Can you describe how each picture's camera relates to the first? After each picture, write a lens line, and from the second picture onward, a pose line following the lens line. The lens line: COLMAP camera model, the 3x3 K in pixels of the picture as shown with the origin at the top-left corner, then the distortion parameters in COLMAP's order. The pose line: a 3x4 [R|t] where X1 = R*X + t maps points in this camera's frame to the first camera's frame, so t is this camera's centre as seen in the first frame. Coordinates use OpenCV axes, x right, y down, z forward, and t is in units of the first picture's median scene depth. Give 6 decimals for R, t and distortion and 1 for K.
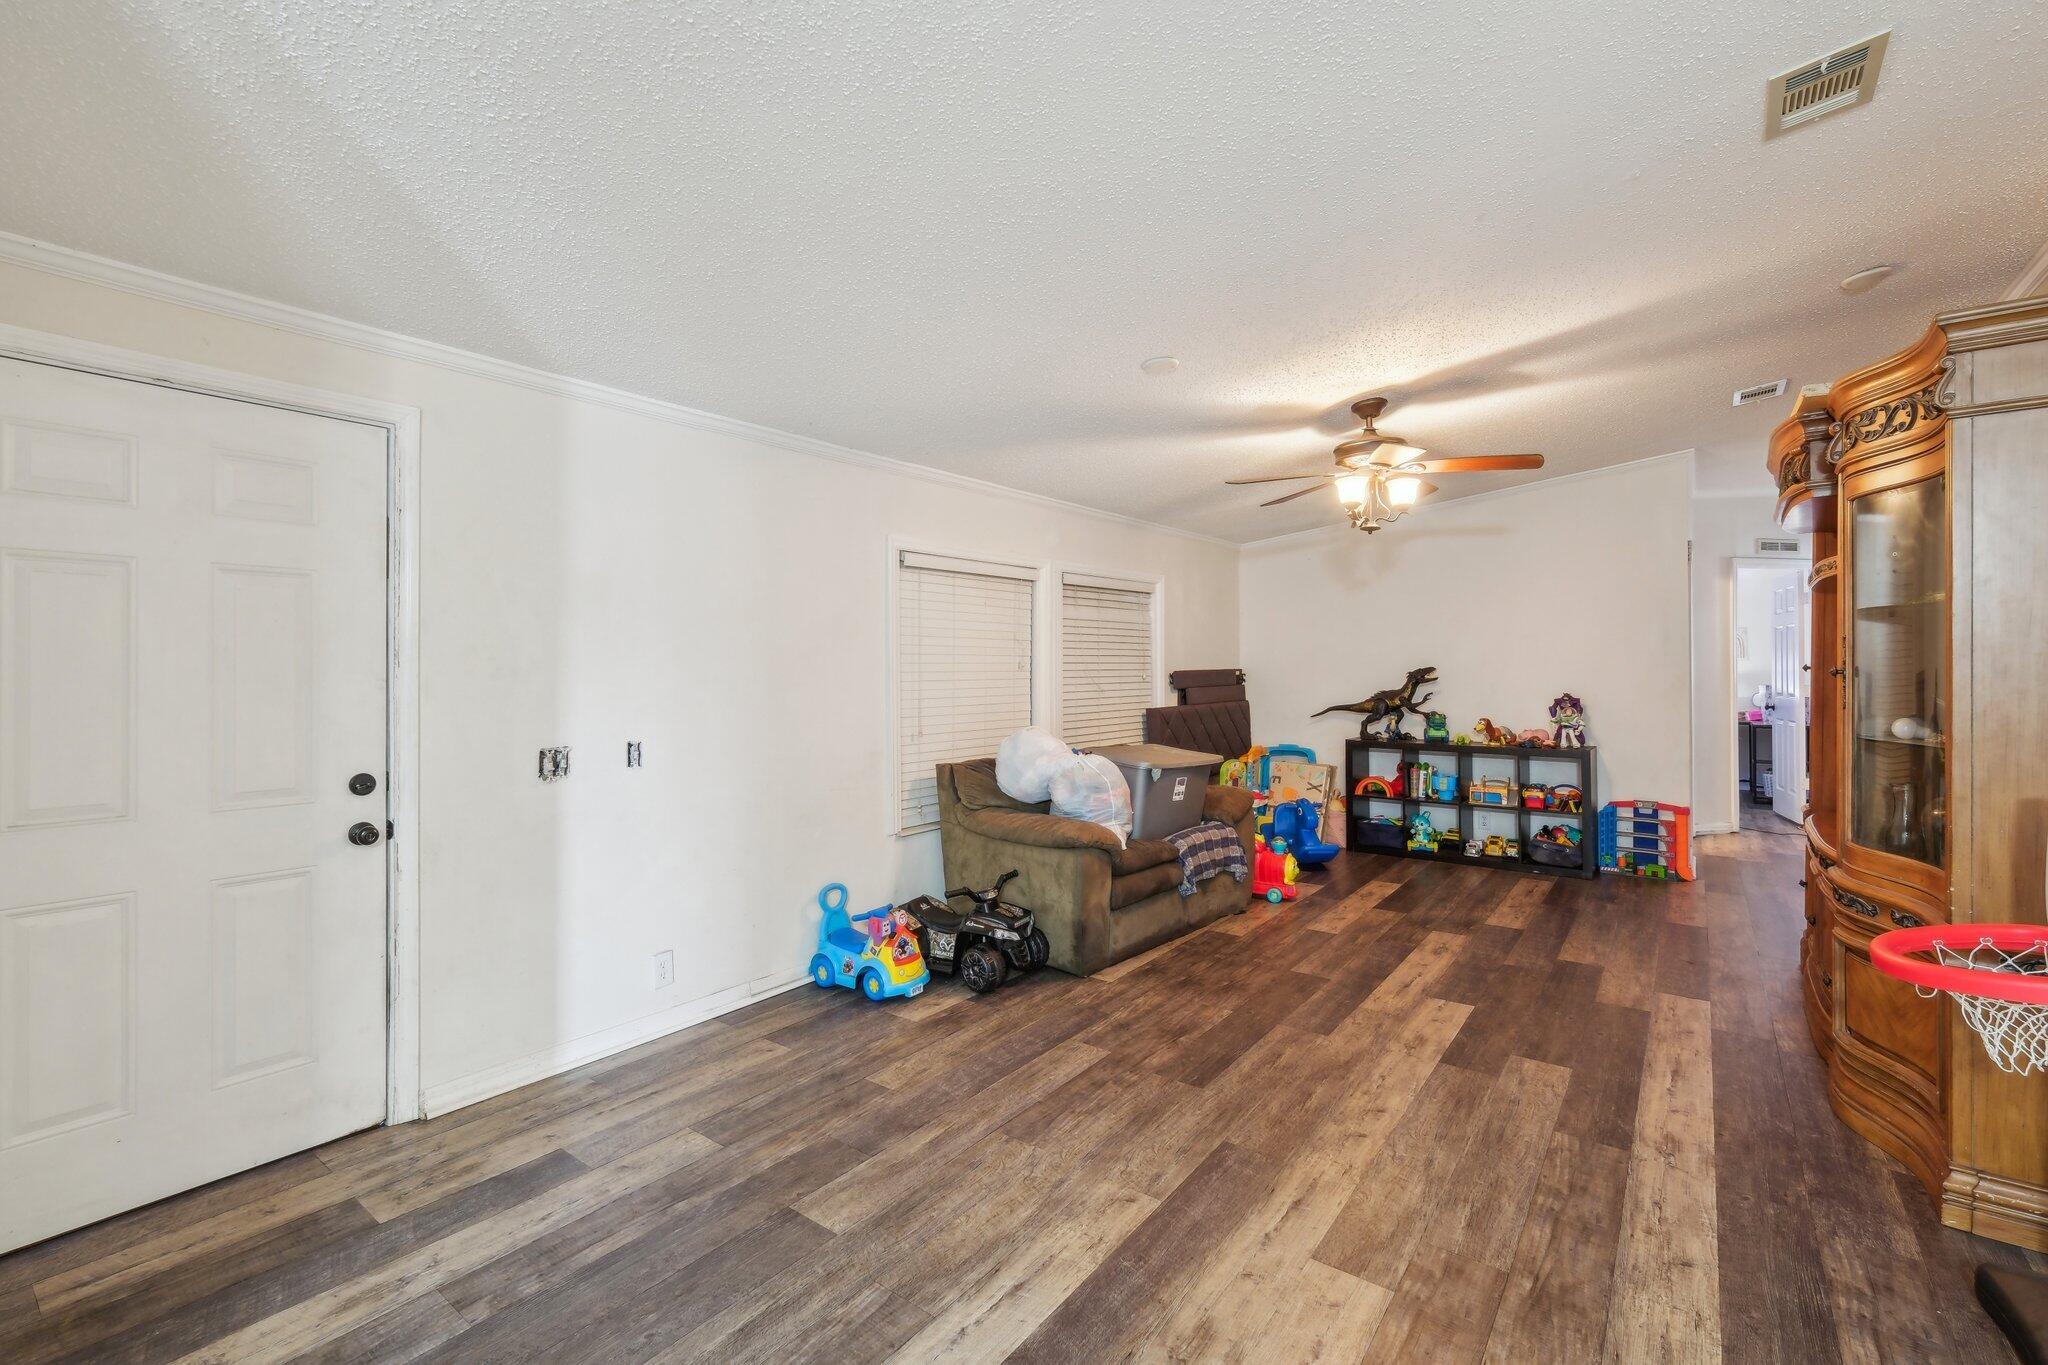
lens RADIAL K [[914.6, 0, 1026.9], [0, 914.6, 668.8], [0, 0, 1]] dist [-0.009496, 0.000891]
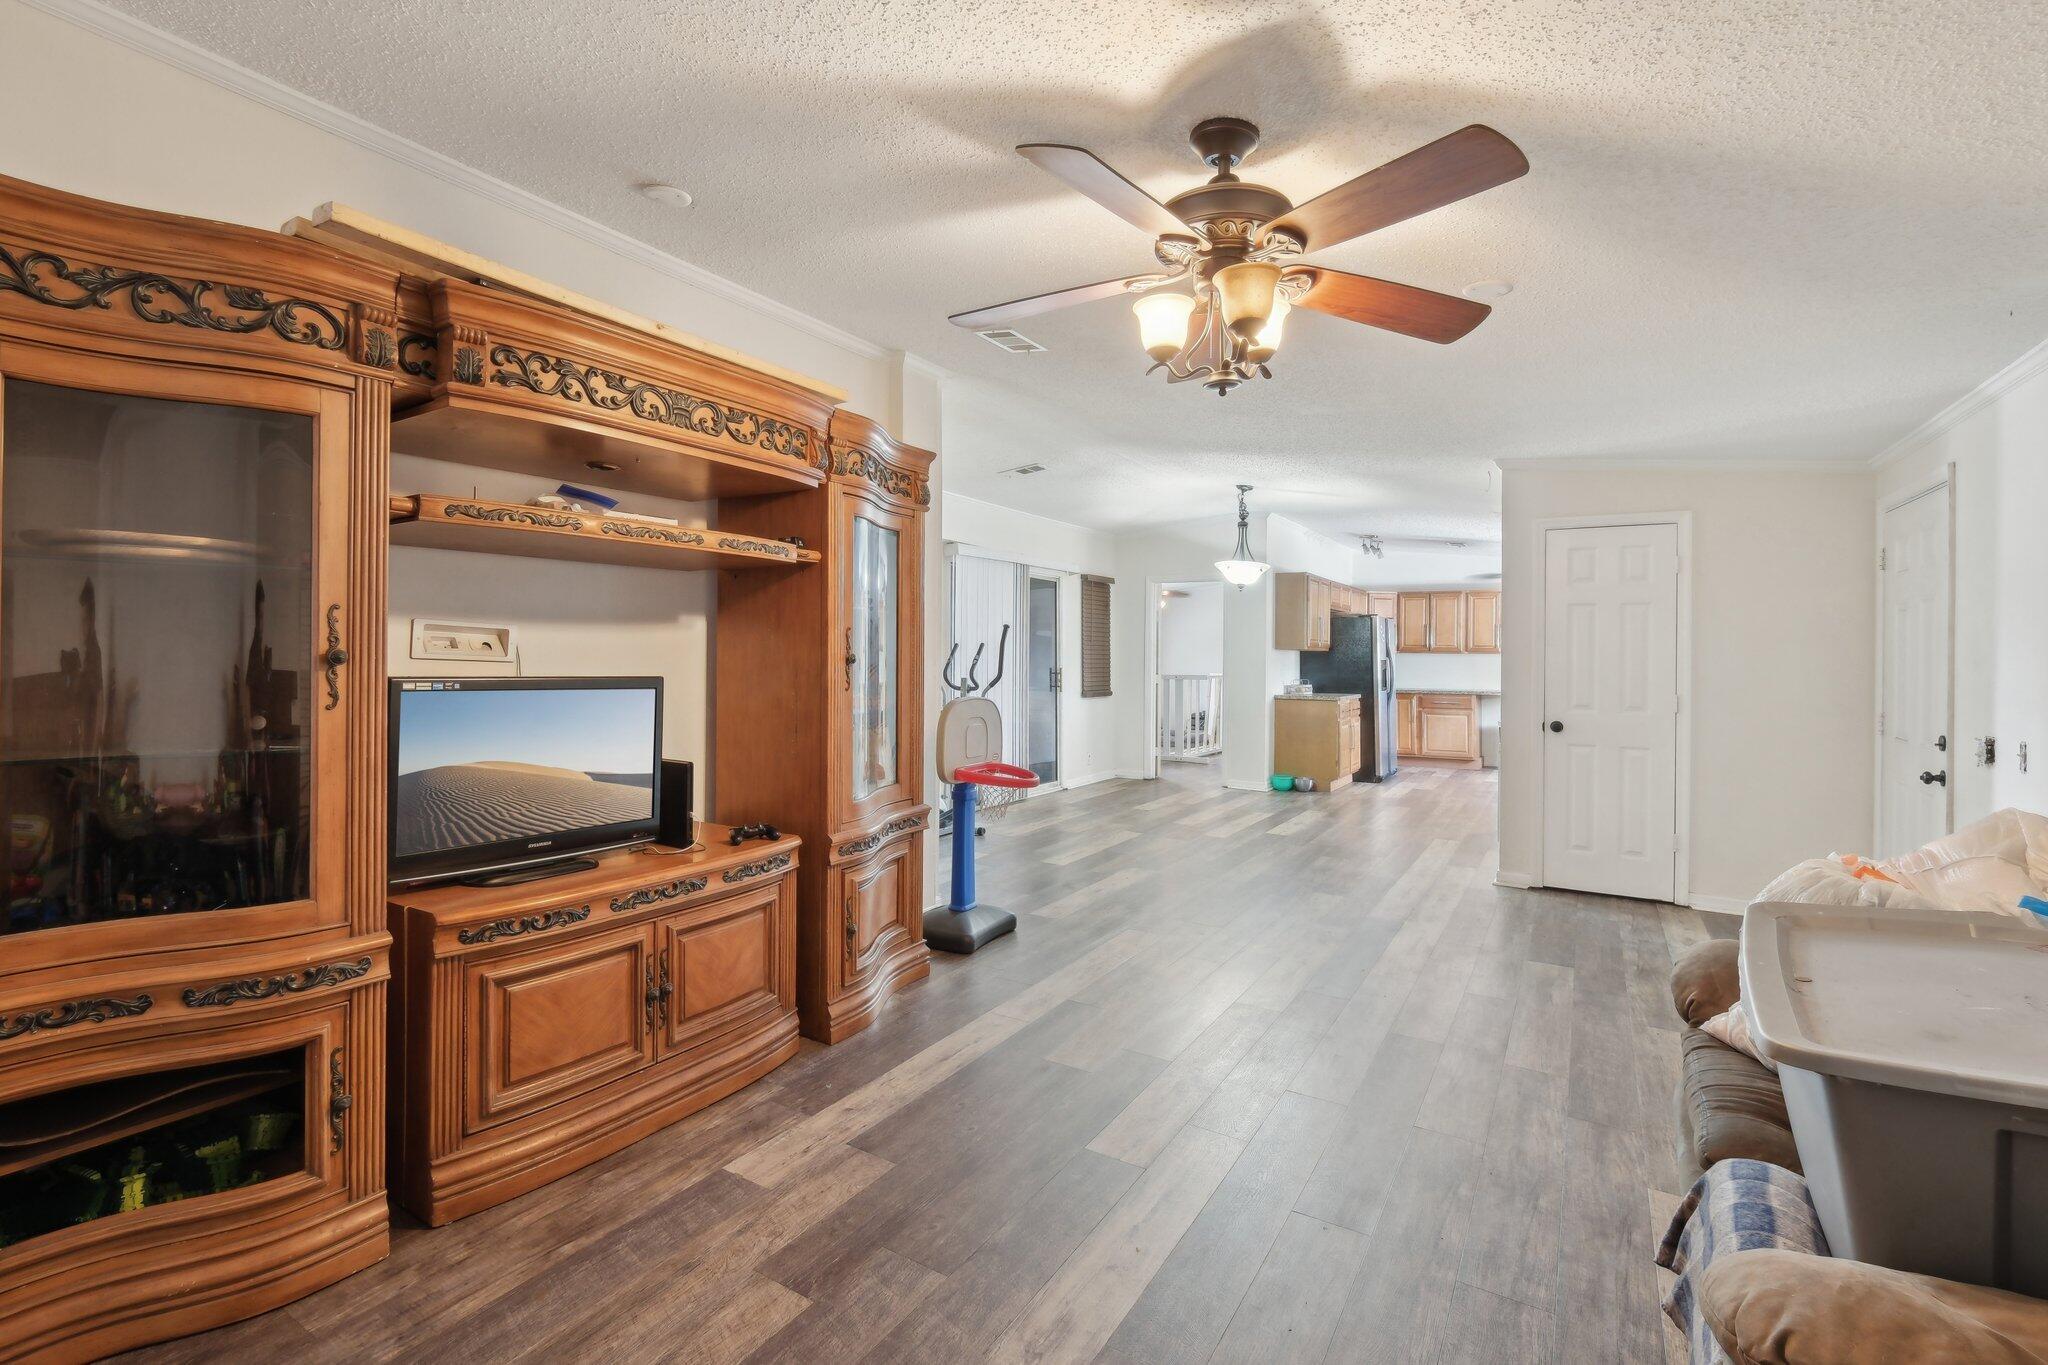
lens RADIAL K [[914.6, 0, 1015.7], [0, 914.6, 644.7], [0, 0, 1]] dist [-0.009496, 0.000891]
pose [[-0.996978, -0.005231, -0.077510, 0.445801], [-0.004751, 0.999968, -0.006384, -0.006051], [0.077540, -0.005997, -0.996971, 1.256055]]
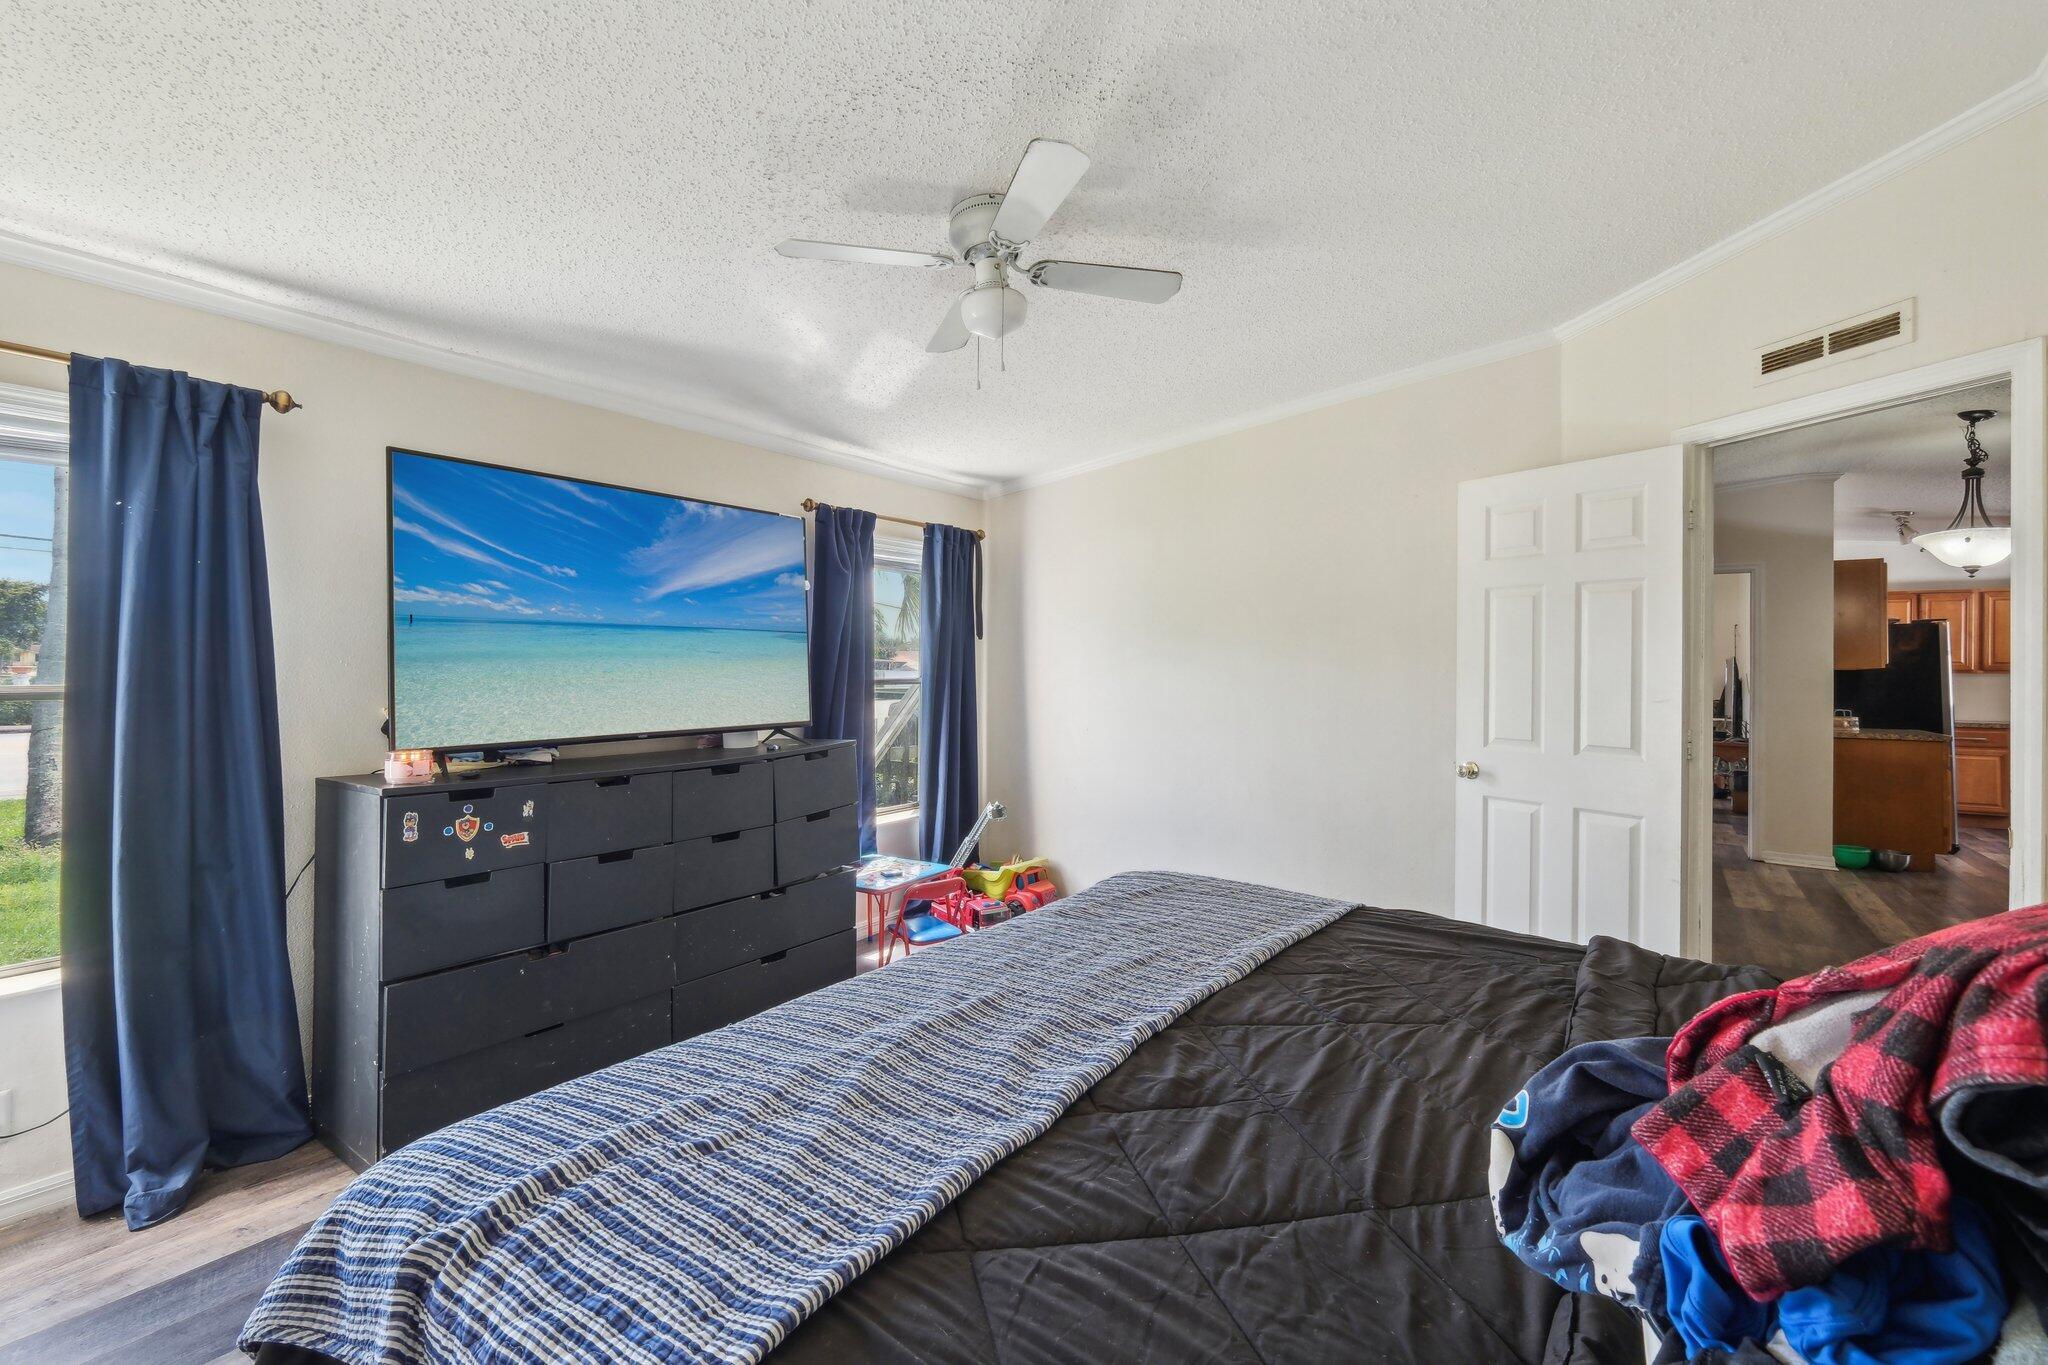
lens RADIAL K [[914.6, 0, 1018.1], [0, 914.6, 663.6], [0, 0, 1]] dist [-0.009496, 0.000891]
pose [[-0.999755, -0.007185, -0.020928, 1.013920], [-0.007147, 0.999973, -0.001901, -0.005511], [0.020941, -0.001751, -0.999779, 0.687713]]
